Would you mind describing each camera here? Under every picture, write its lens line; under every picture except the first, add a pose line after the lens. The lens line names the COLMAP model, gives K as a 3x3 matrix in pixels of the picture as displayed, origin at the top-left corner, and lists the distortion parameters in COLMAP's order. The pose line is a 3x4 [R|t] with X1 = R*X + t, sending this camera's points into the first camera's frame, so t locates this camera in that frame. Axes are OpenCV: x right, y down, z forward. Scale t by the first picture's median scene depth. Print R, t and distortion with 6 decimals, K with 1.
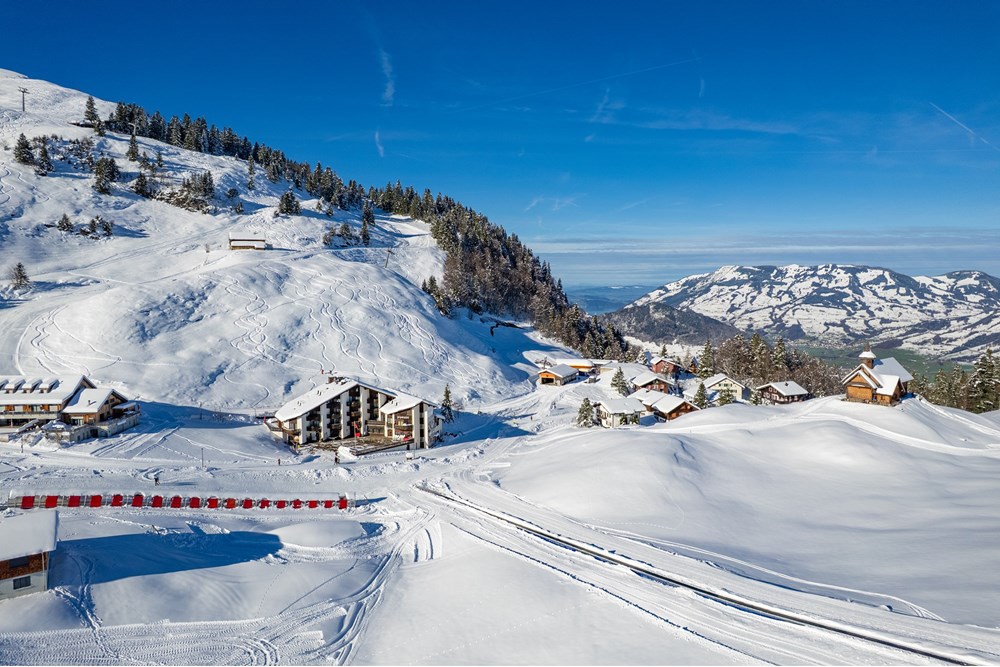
lens RADIAL K [[639.8, 0, 501.0], [0, 639.8, 325.3], [0, 0, 1]] dist [-0.073239, 0.066810]
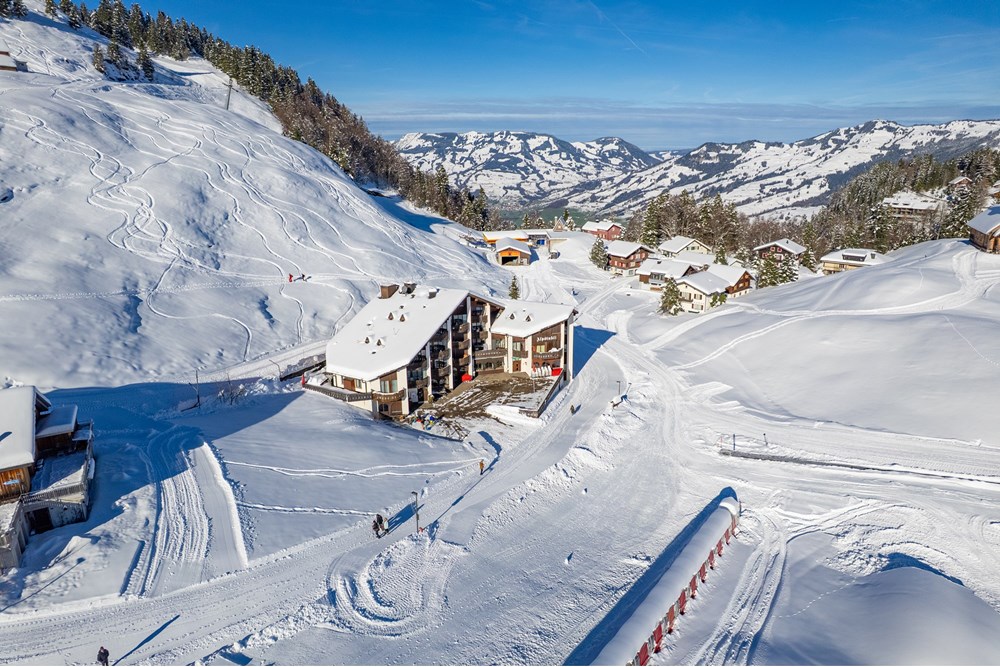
lens RADIAL K [[639.0, 0, 500.8], [0, 639.0, 326.3], [0, 0, 1]] dist [-0.074832, 0.069306]
pose [[0.885249, -0.133599, 0.445517, -0.251409], [0.041608, 0.976766, 0.210231, 0.001327], [-0.463252, -0.167570, 0.870240, 0.265271]]
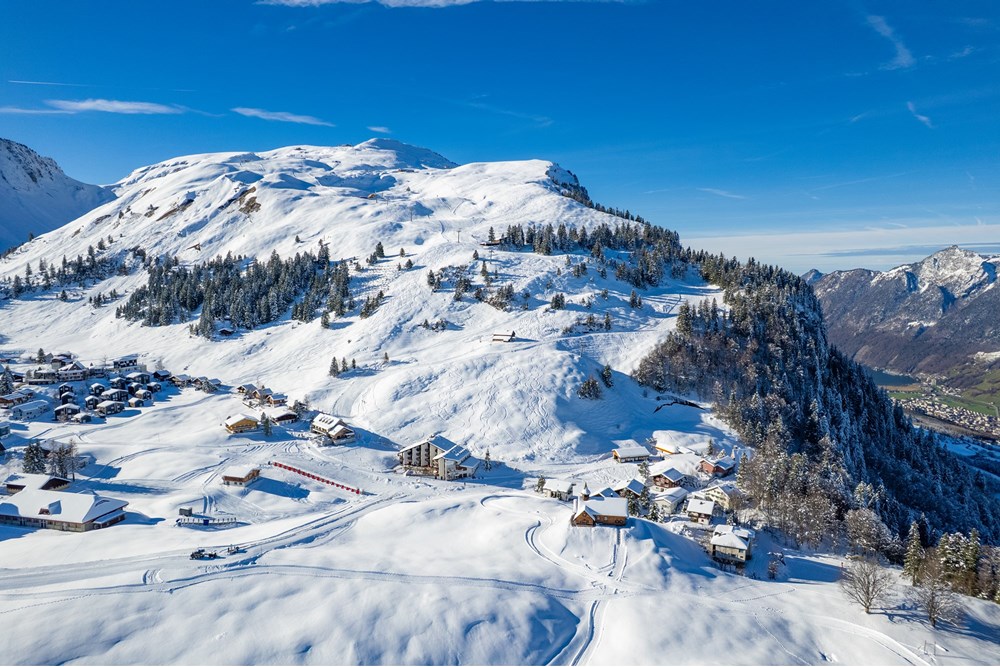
lens RADIAL K [[639.8, 0, 501.0], [0, 639.8, 325.3], [0, 0, 1]] dist [-0.073239, 0.066810]
pose [[0.649888, 0.062978, -0.757416, 0.812229], [-0.053136, 0.997887, 0.037380, -0.207085], [0.758170, 0.015953, 0.651861, -0.098364]]
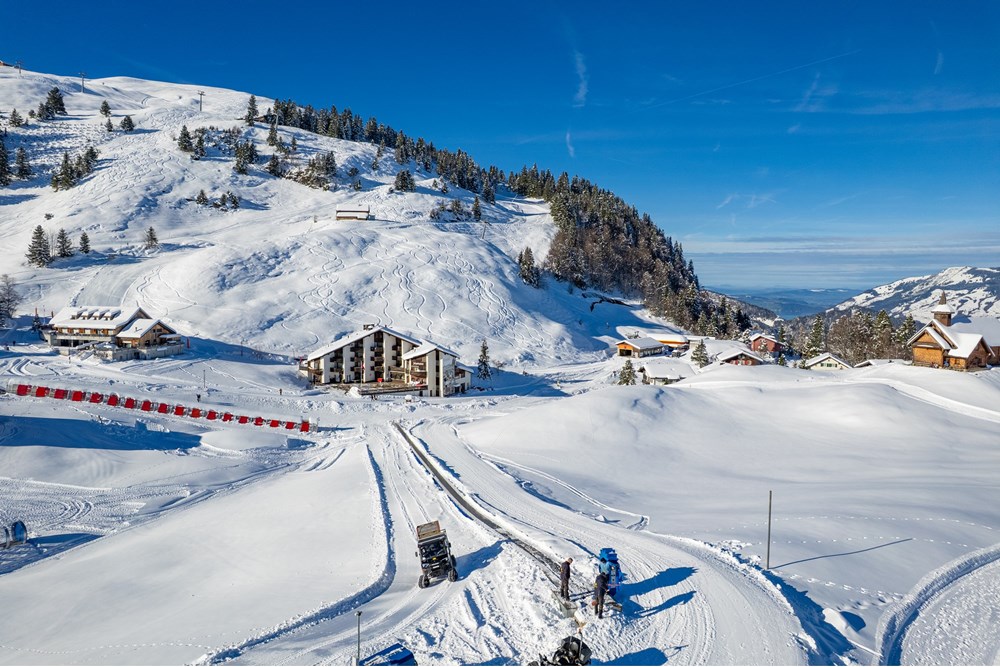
lens RADIAL K [[639.8, 0, 501.0], [0, 639.8, 325.3], [0, 0, 1]] dist [-0.073239, 0.066810]
pose [[0.959229, 0.030945, -0.280932, 0.135515], [-0.030843, 0.999513, 0.004785, 0.040851], [0.280944, 0.004075, 0.959716, 0.041115]]
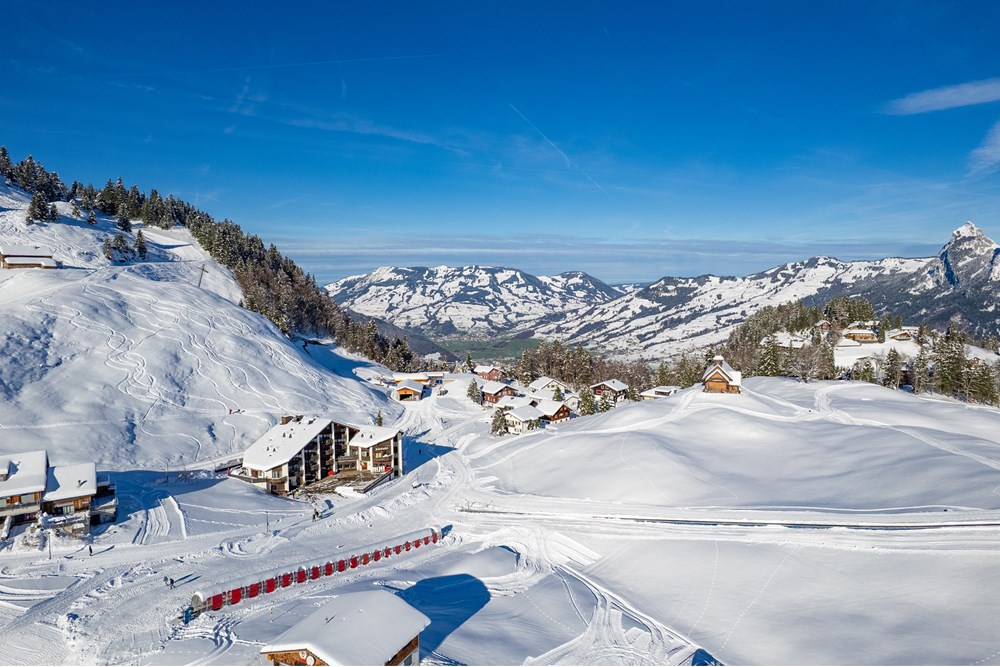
lens RADIAL K [[639.8, 0, 501.0], [0, 639.8, 325.3], [0, 0, 1]] dist [-0.073239, 0.066810]
pose [[0.863011, -0.040057, 0.503595, -0.266022], [0.040436, 0.999130, 0.010179, -0.029124], [-0.503564, 0.011579, 0.863880, 0.016707]]
